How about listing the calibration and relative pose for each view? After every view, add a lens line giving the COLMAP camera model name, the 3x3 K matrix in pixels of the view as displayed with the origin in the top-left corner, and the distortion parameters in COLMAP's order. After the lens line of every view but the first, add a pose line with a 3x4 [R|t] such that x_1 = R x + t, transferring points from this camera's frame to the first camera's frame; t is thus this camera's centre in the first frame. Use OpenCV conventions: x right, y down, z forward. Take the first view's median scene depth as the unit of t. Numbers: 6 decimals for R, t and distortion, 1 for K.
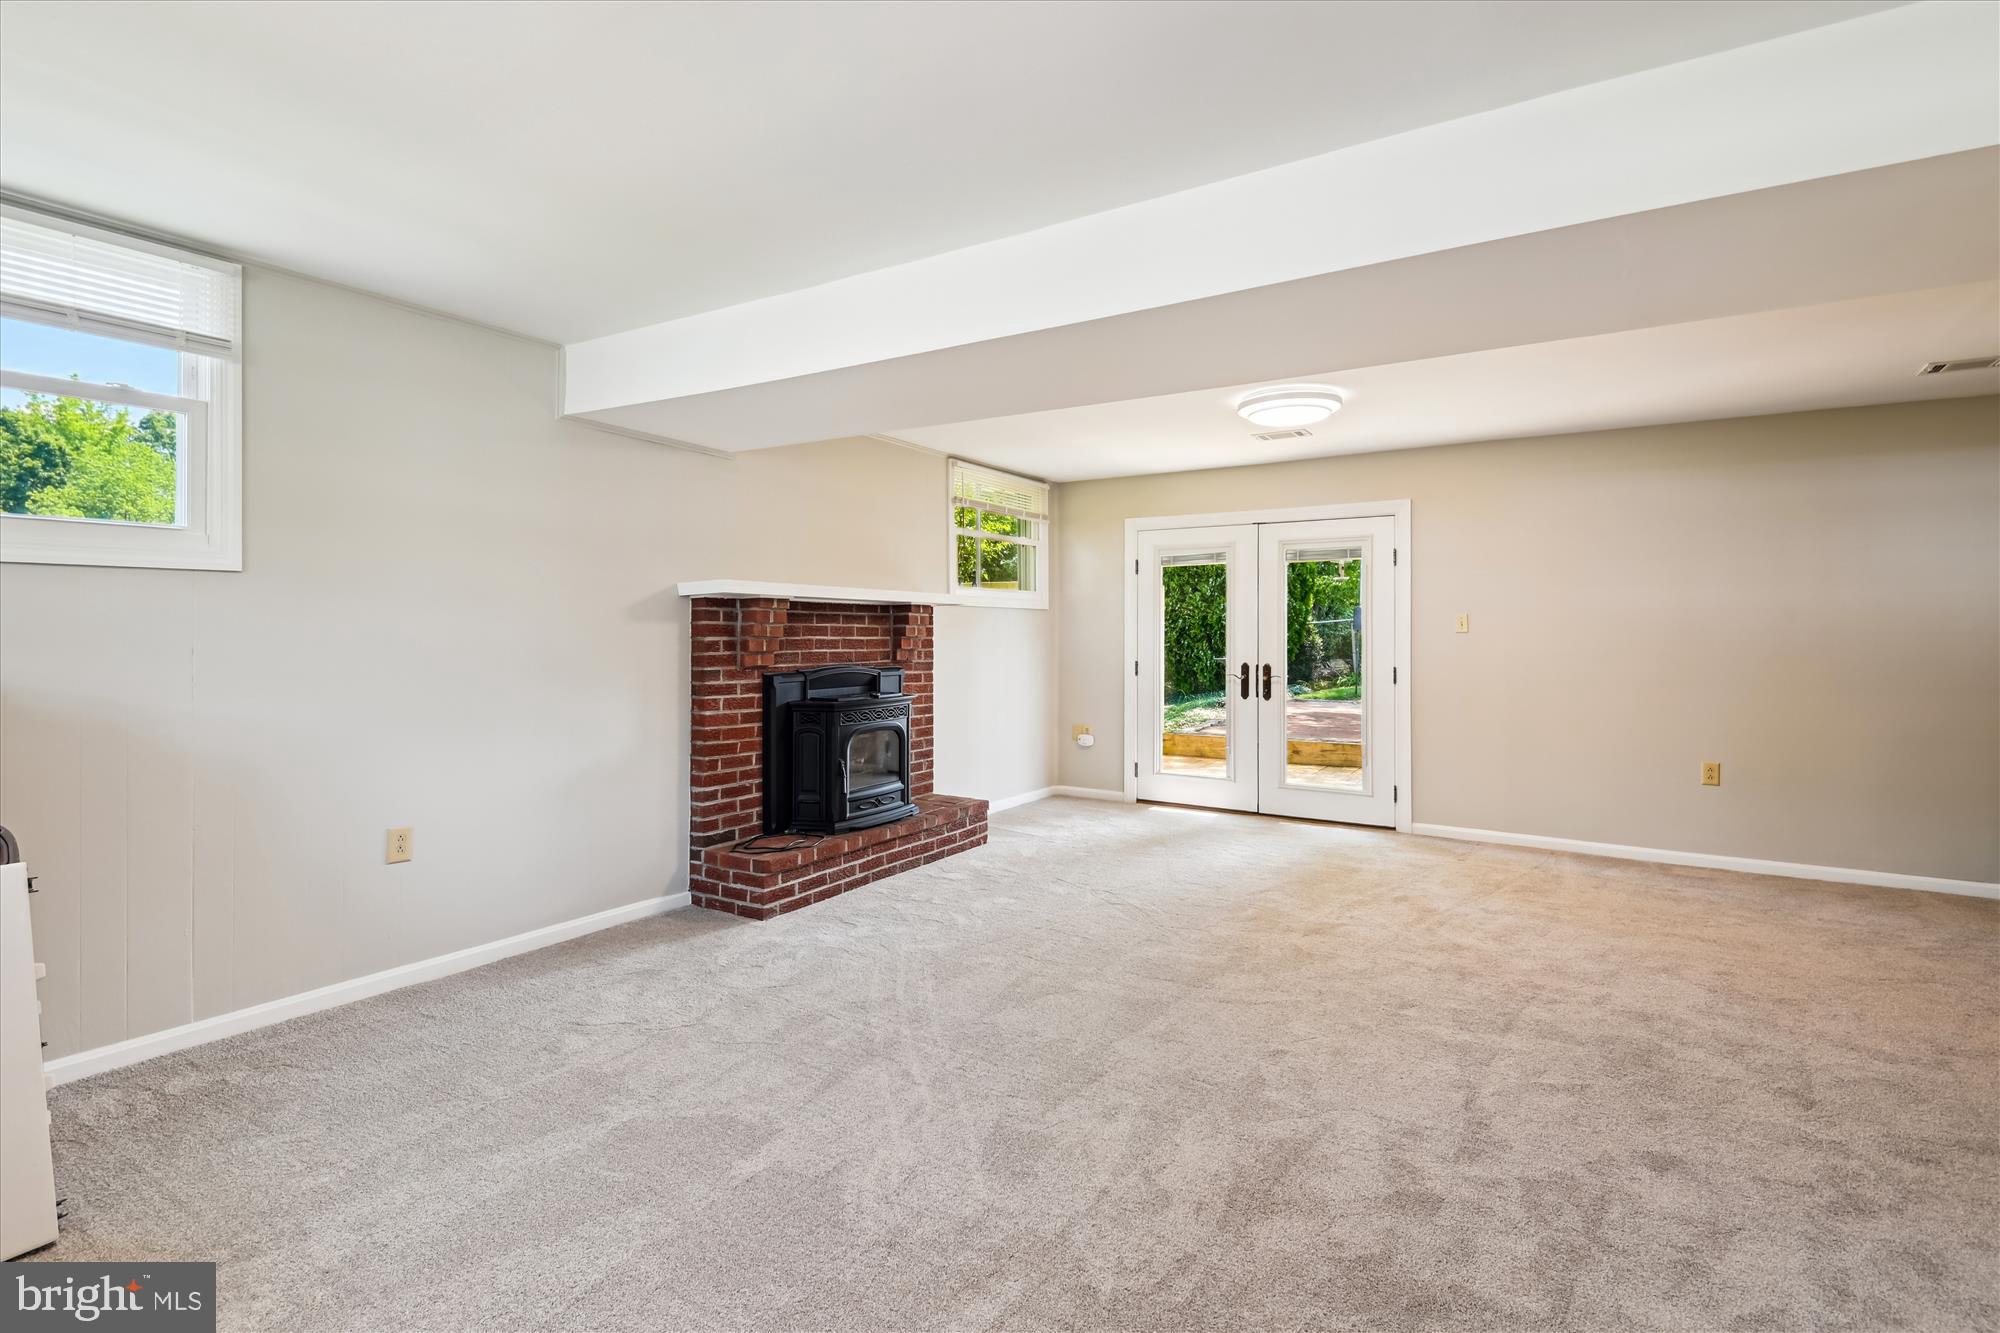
lens RADIAL K [[937.3, 0, 1023.7], [0, 937.3, 624.6], [0, 0, 1]] dist [-0.001960, 0.000028]
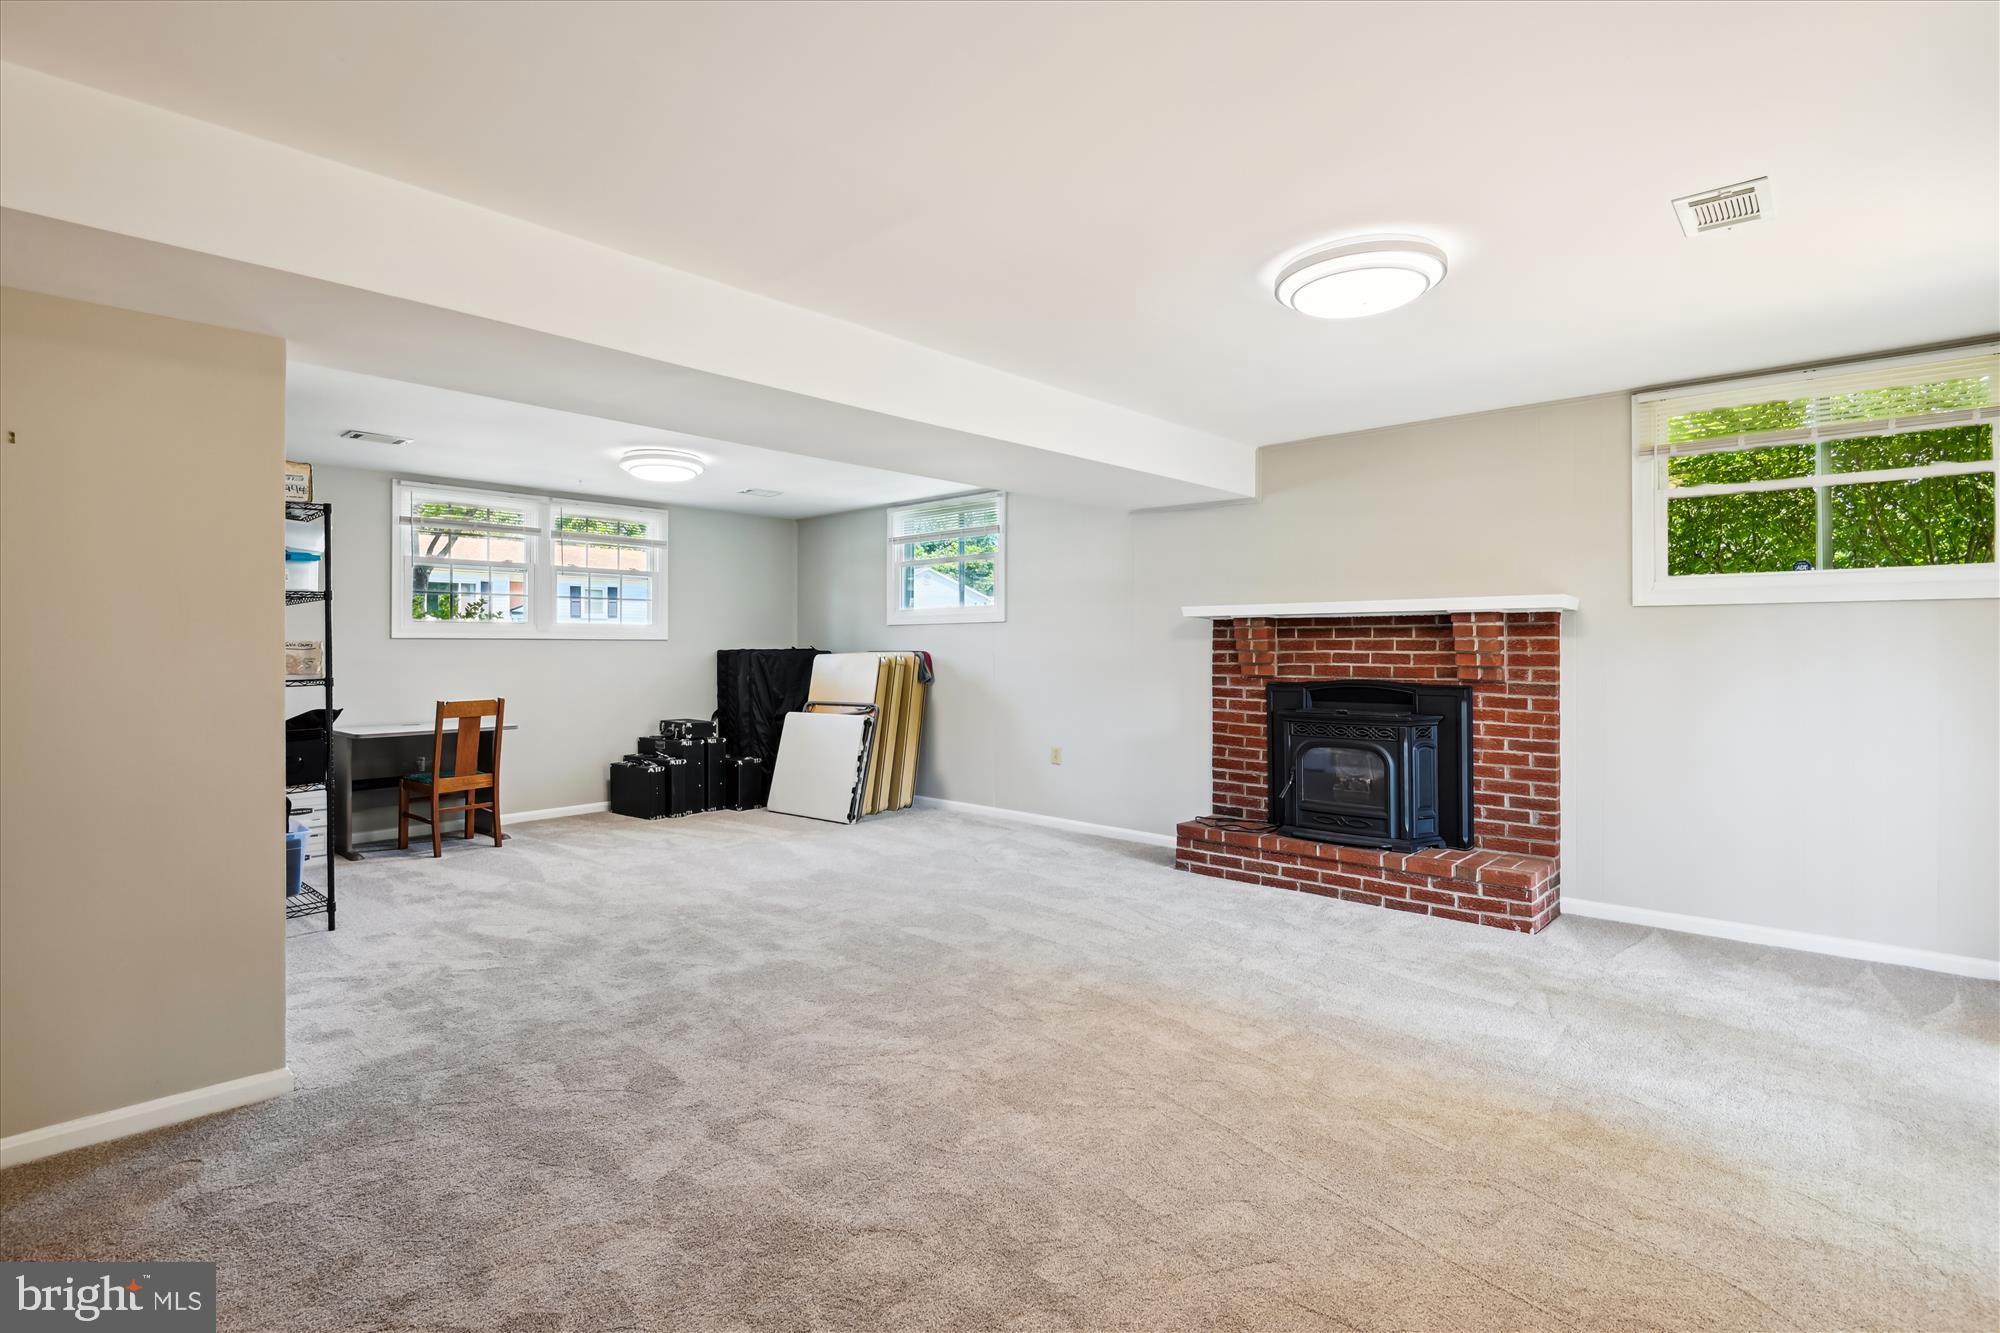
lens RADIAL K [[937.3, 0, 1001.7], [0, 937.3, 660.5], [0, 0, 1]] dist [-0.001960, 0.000028]
pose [[-0.173255, 0.006972, -0.984852, 0.925839], [0.005505, 0.999966, 0.006110, 0.016743], [0.984862, -0.004363, -0.173288, 0.889020]]
